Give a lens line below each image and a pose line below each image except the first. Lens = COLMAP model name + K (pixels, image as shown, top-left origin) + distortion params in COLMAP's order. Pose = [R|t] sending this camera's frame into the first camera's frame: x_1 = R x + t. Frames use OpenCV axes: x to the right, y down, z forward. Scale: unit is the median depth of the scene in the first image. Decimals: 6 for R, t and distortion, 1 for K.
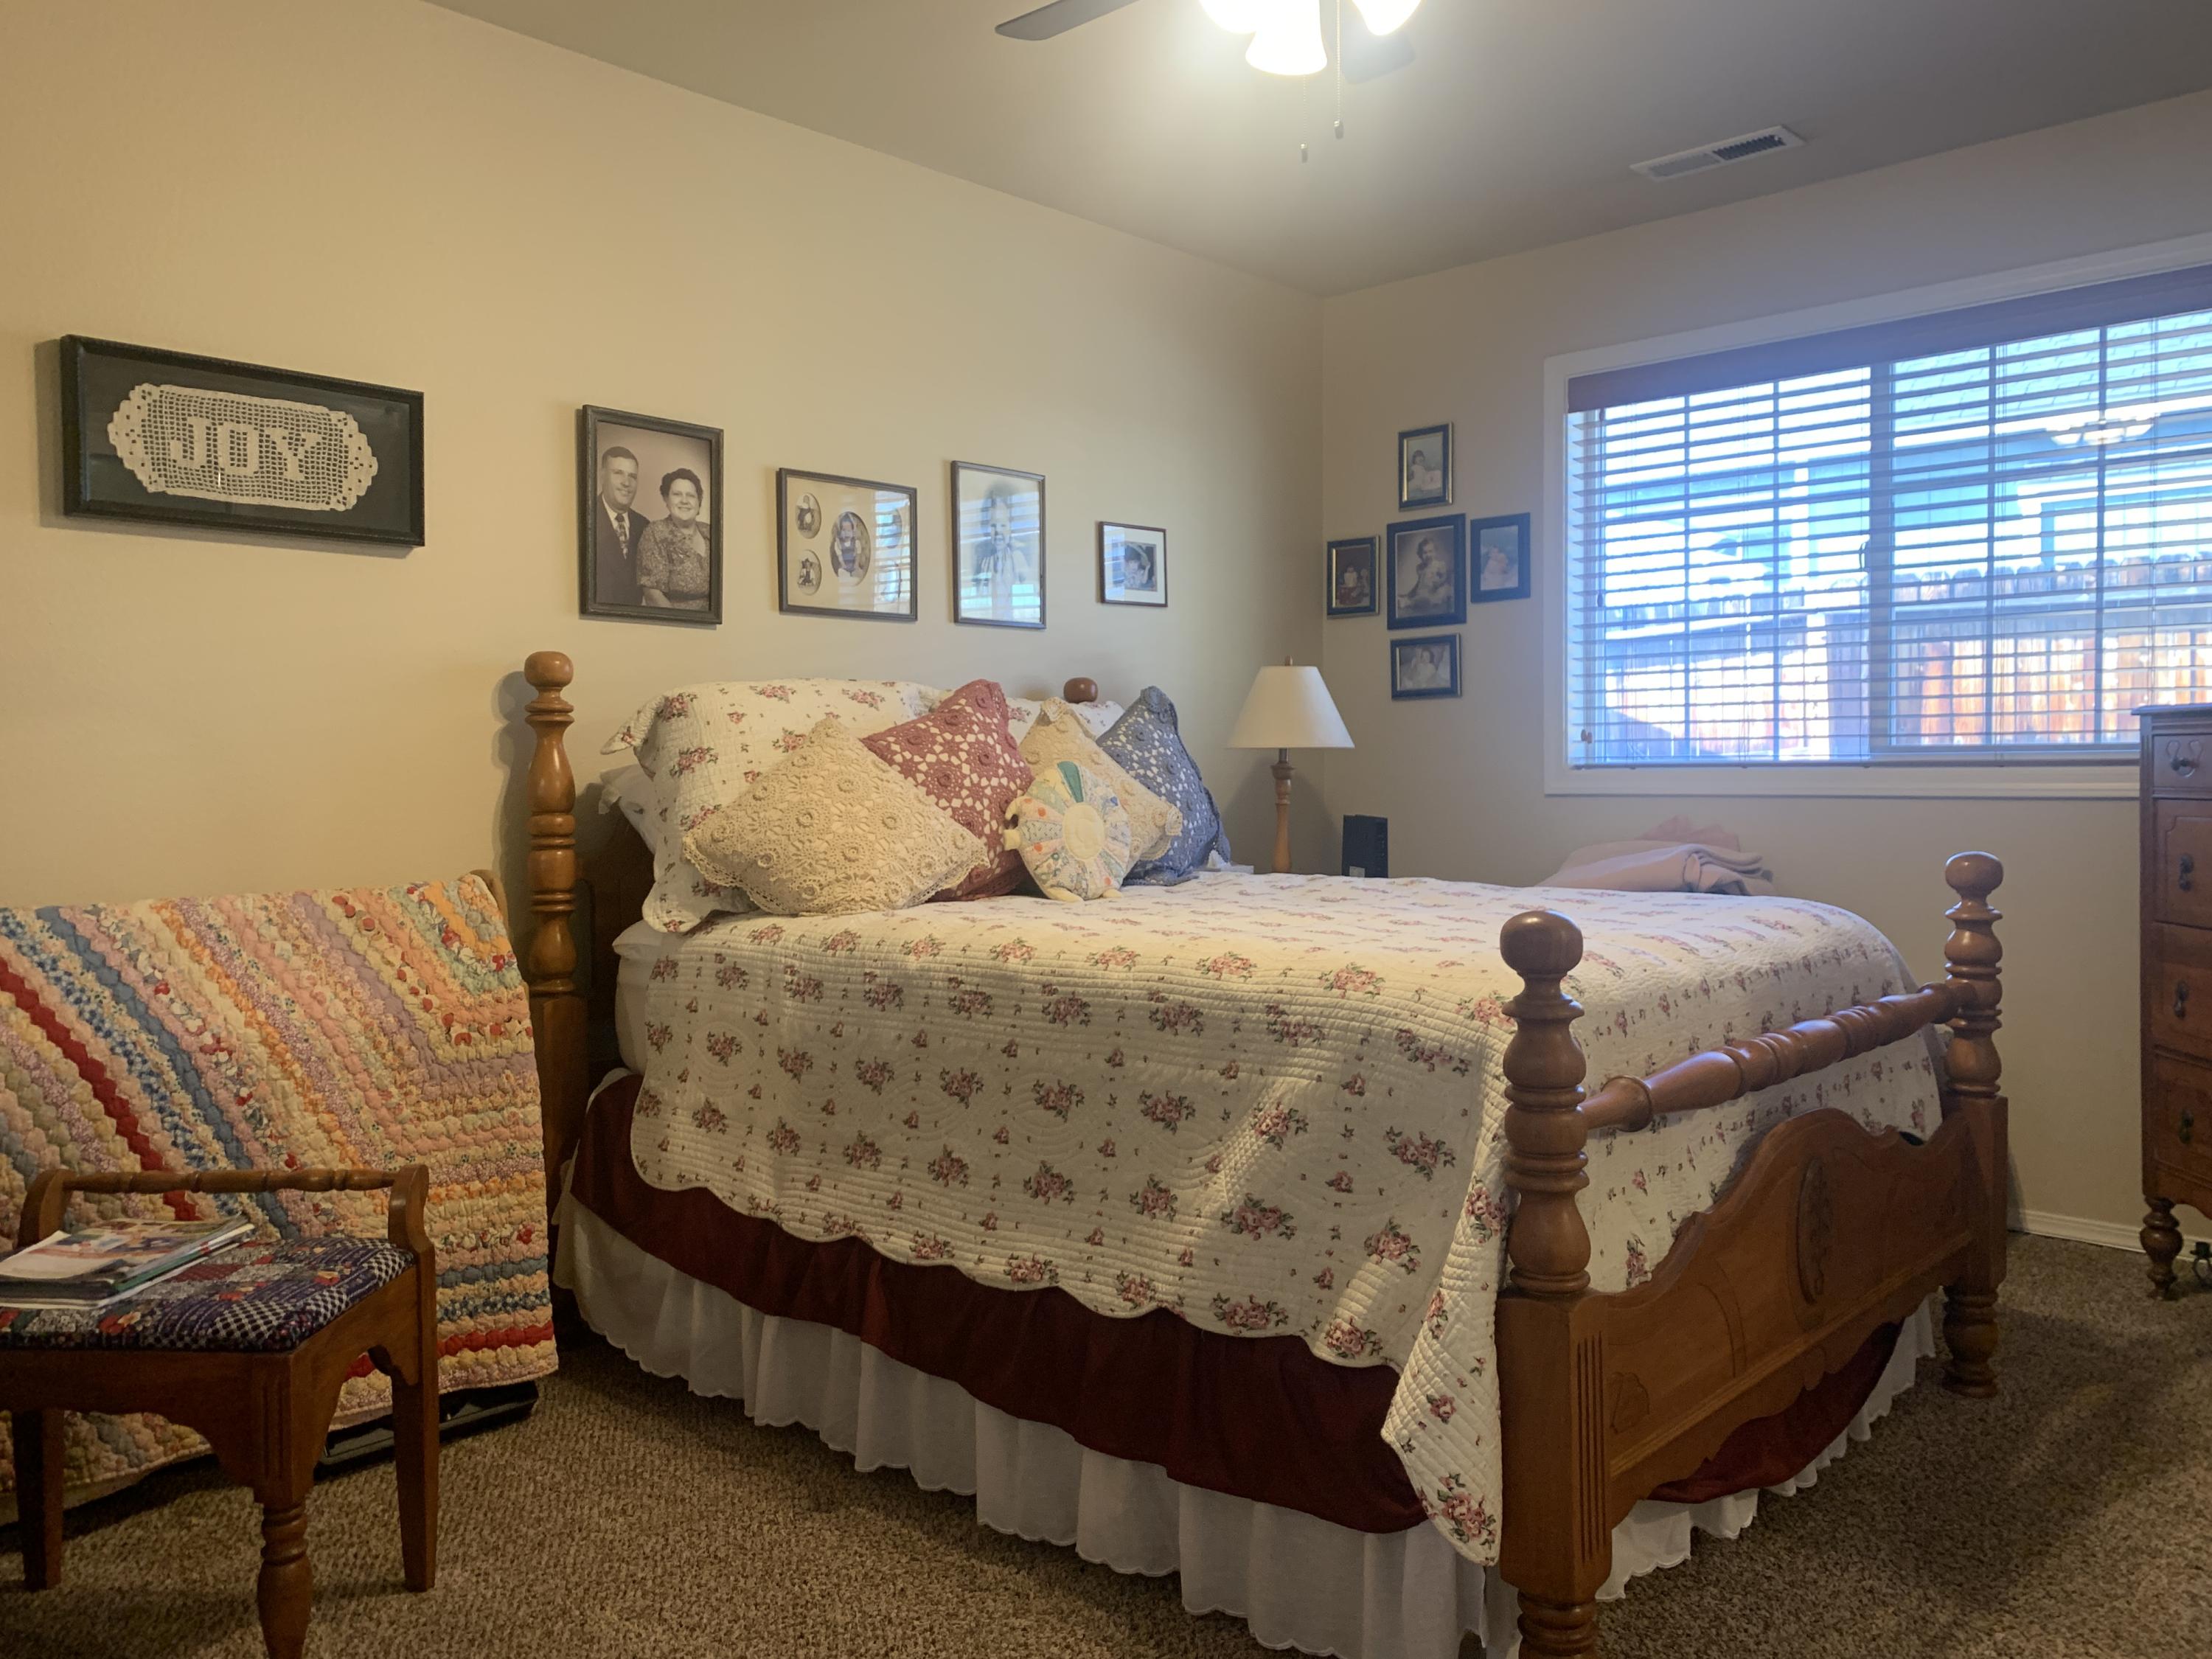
lens RADIAL K [[1692.3, 0, 1100.6], [0, 1692.3, 811.2], [0, 0, 1]] dist [0.054215, -0.066417]
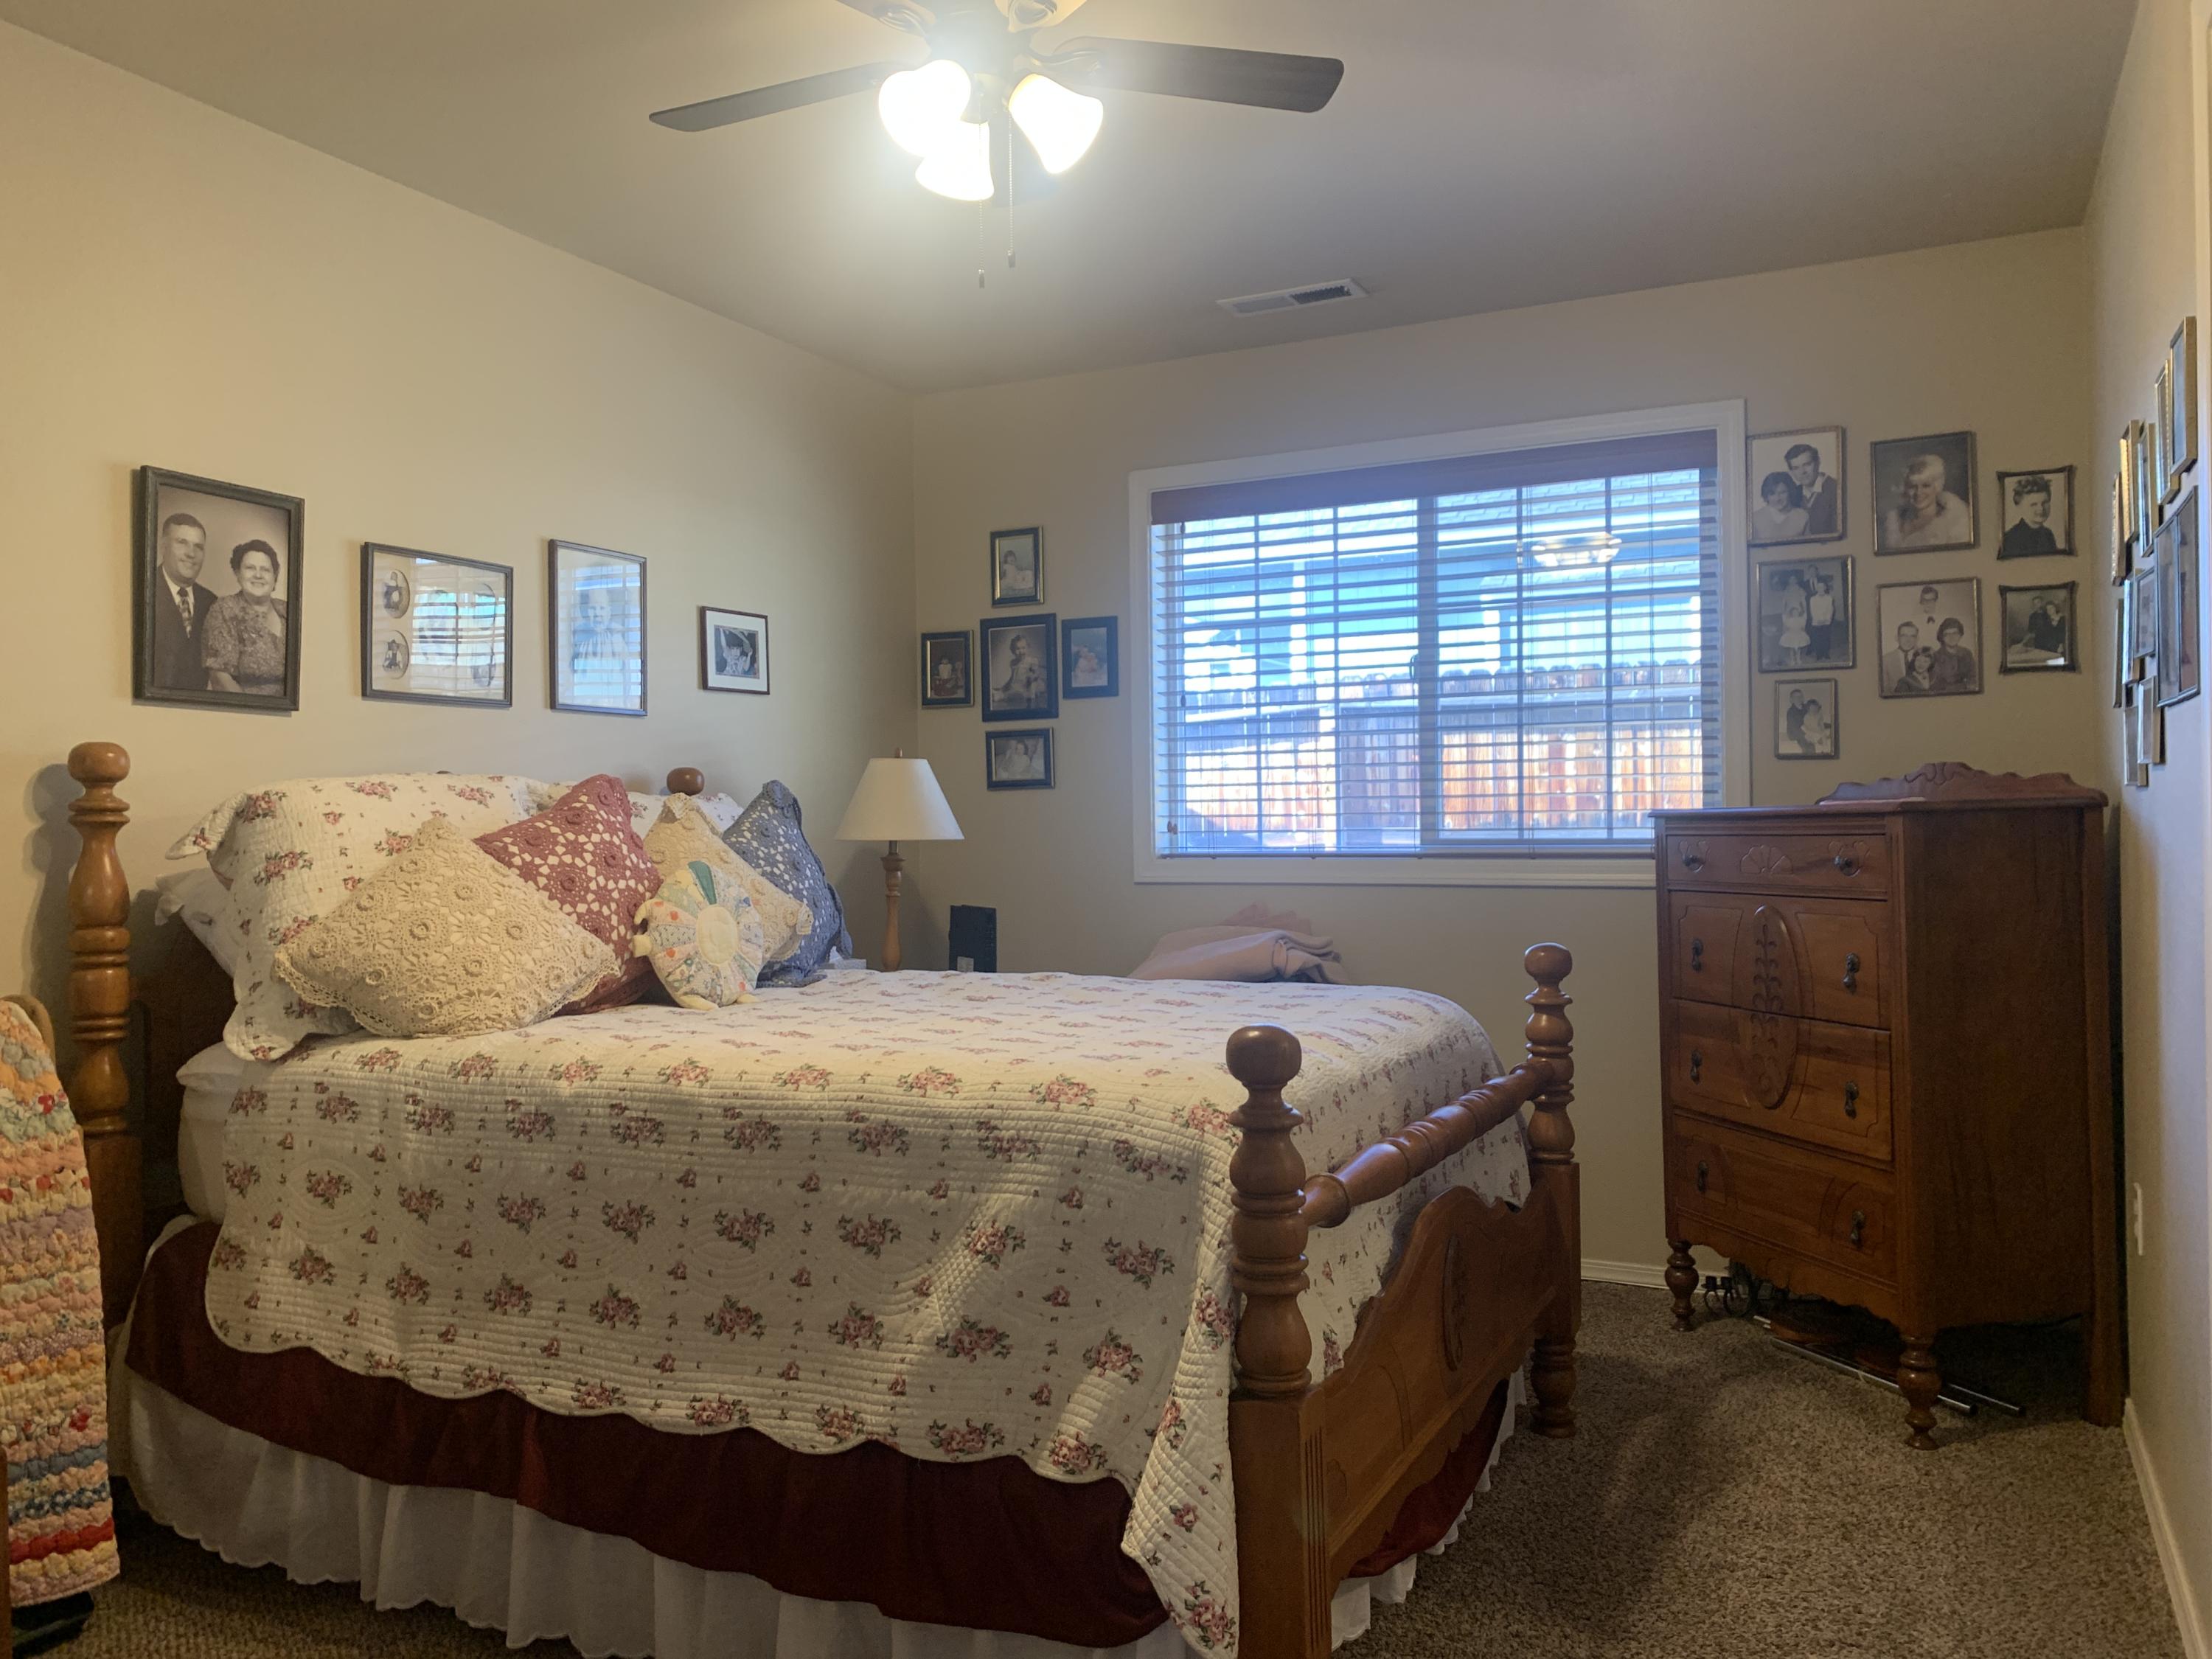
lens RADIAL K [[1692.3, 0, 1103.9], [0, 1692.3, 815.2], [0, 0, 1]] dist [0.054215, -0.066417]
pose [[0.958438, 0.002674, 0.285289, -0.084111], [0.008113, 0.999296, -0.036621, -0.021080], [-0.285186, 0.037413, 0.957742, 0.008711]]
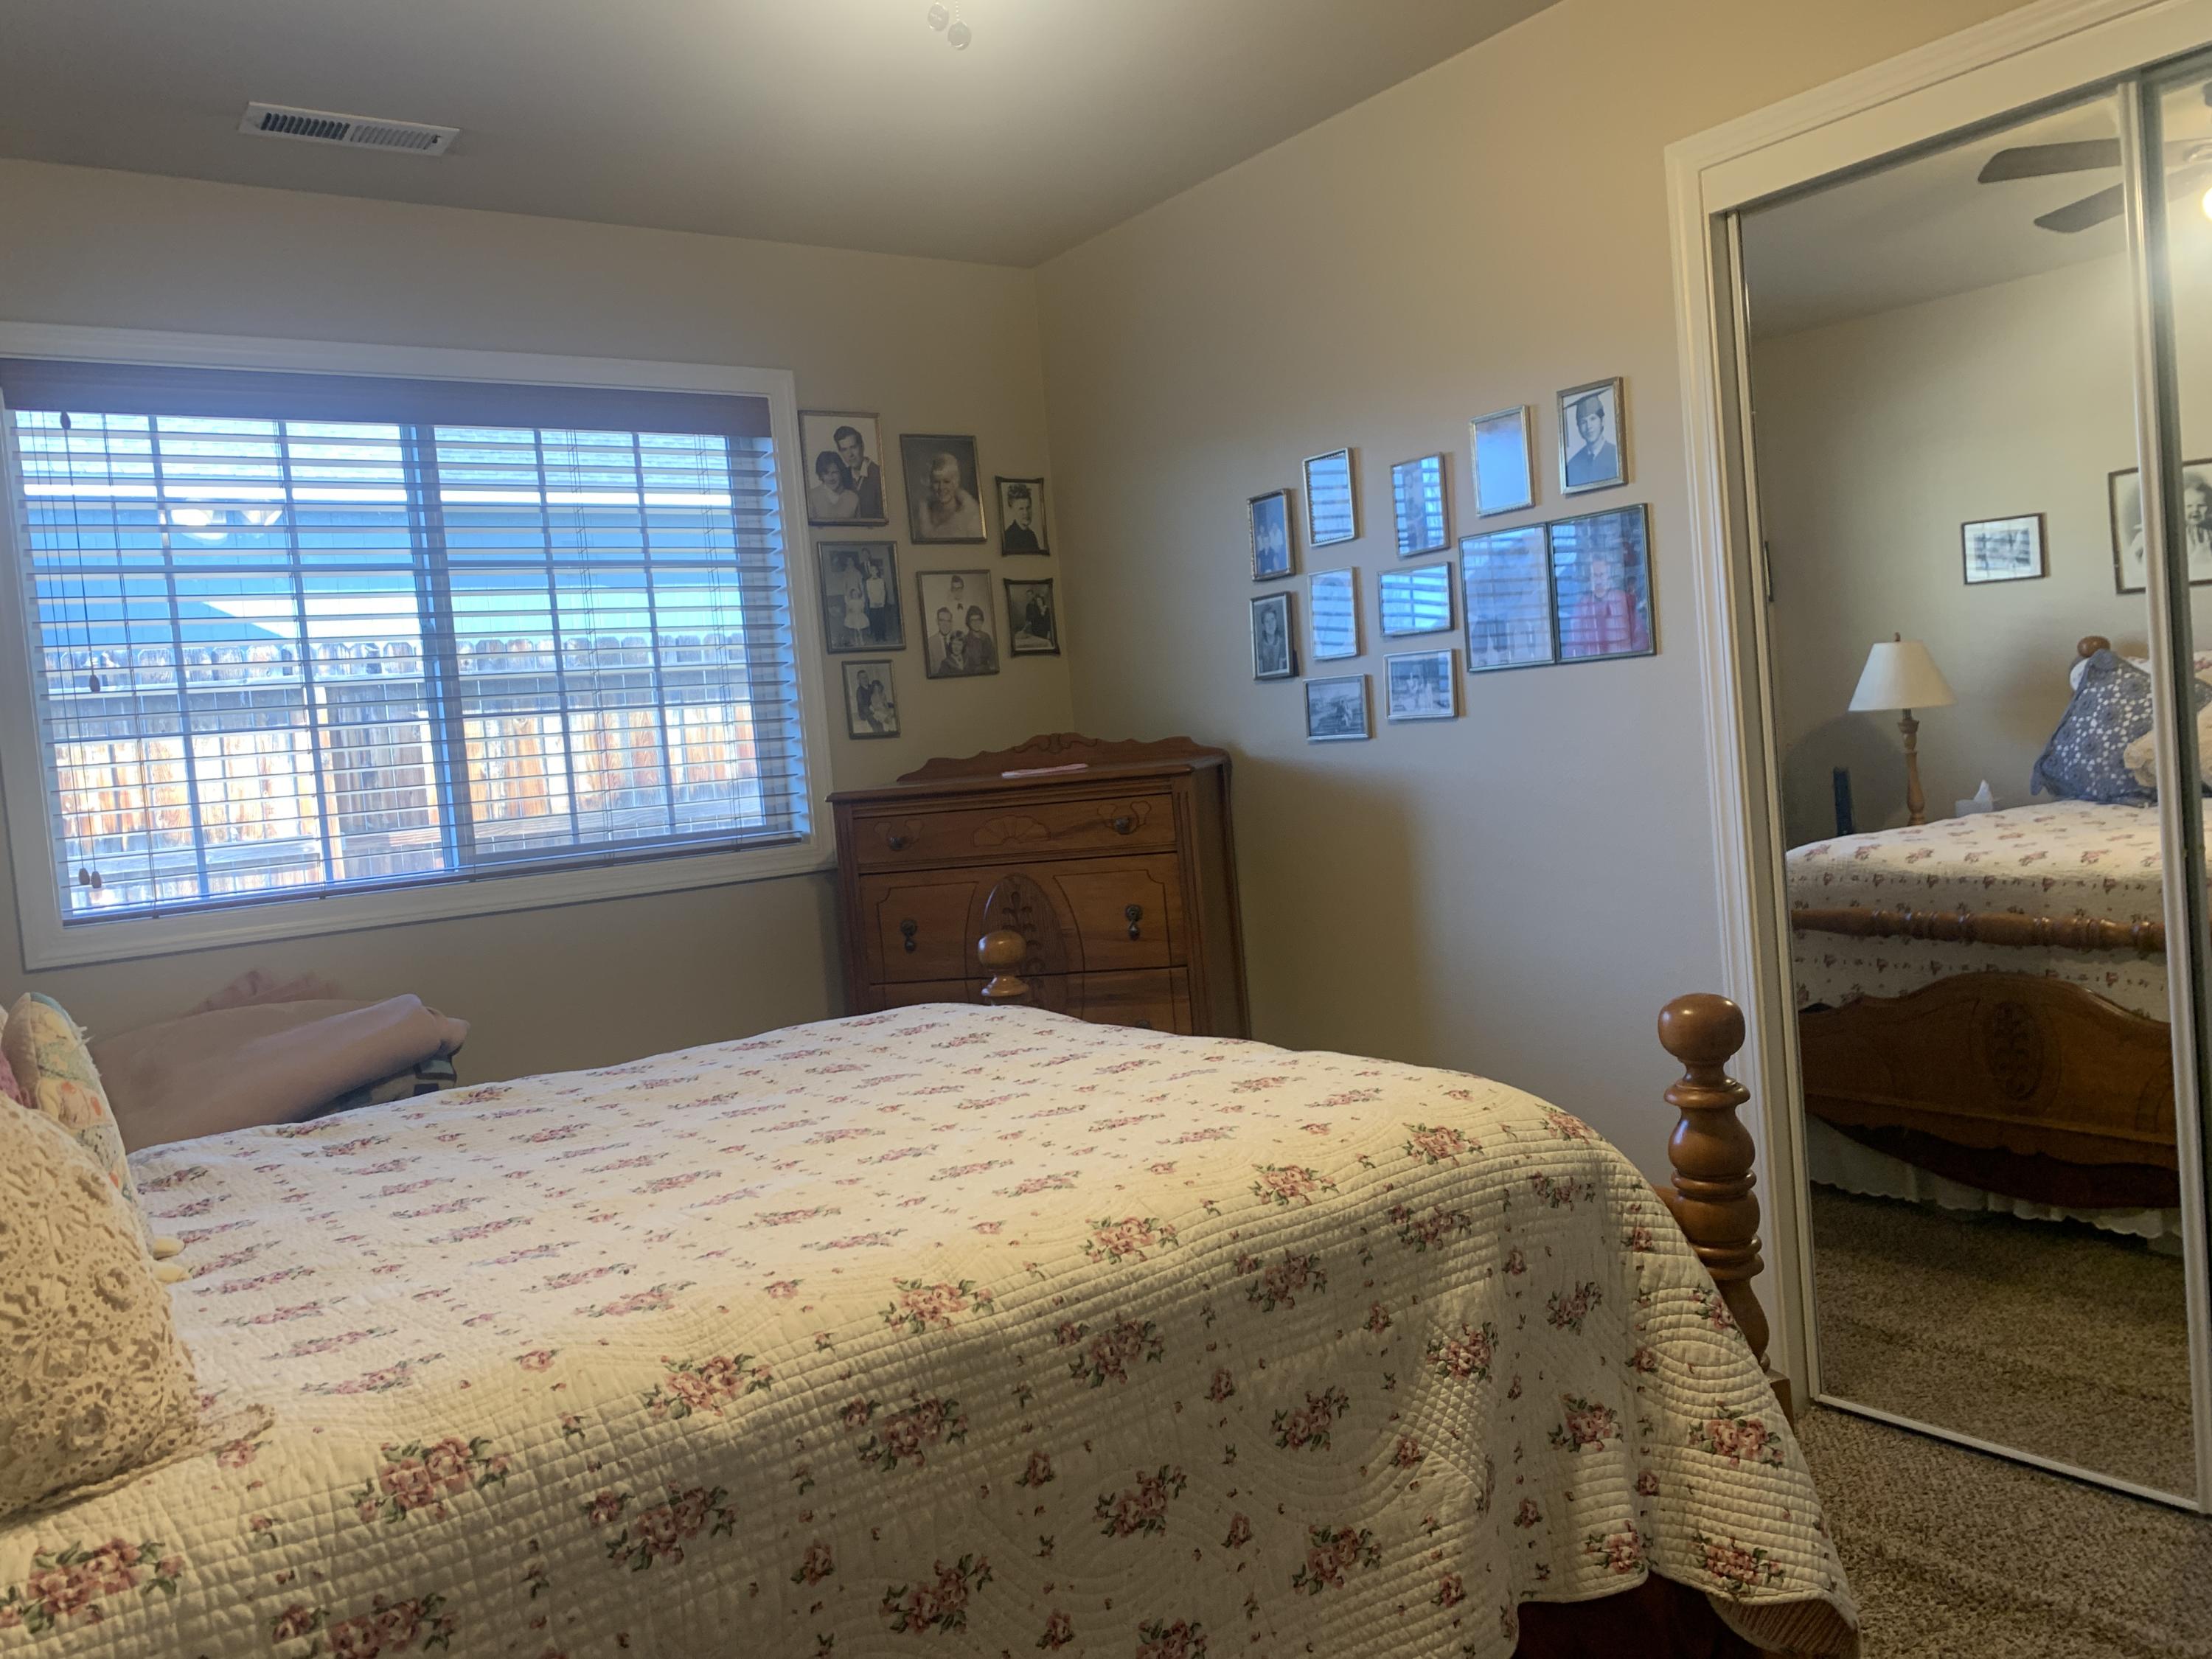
lens RADIAL K [[1692.3, 0, 1087.6], [0, 1692.3, 827.4], [0, 0, 1]] dist [0.054215, -0.066417]
pose [[0.203986, -0.057264, 0.977298, -0.473297], [0.108204, 0.993490, 0.035628, -0.069056], [-0.972976, 0.098479, 0.208854, 0.693313]]
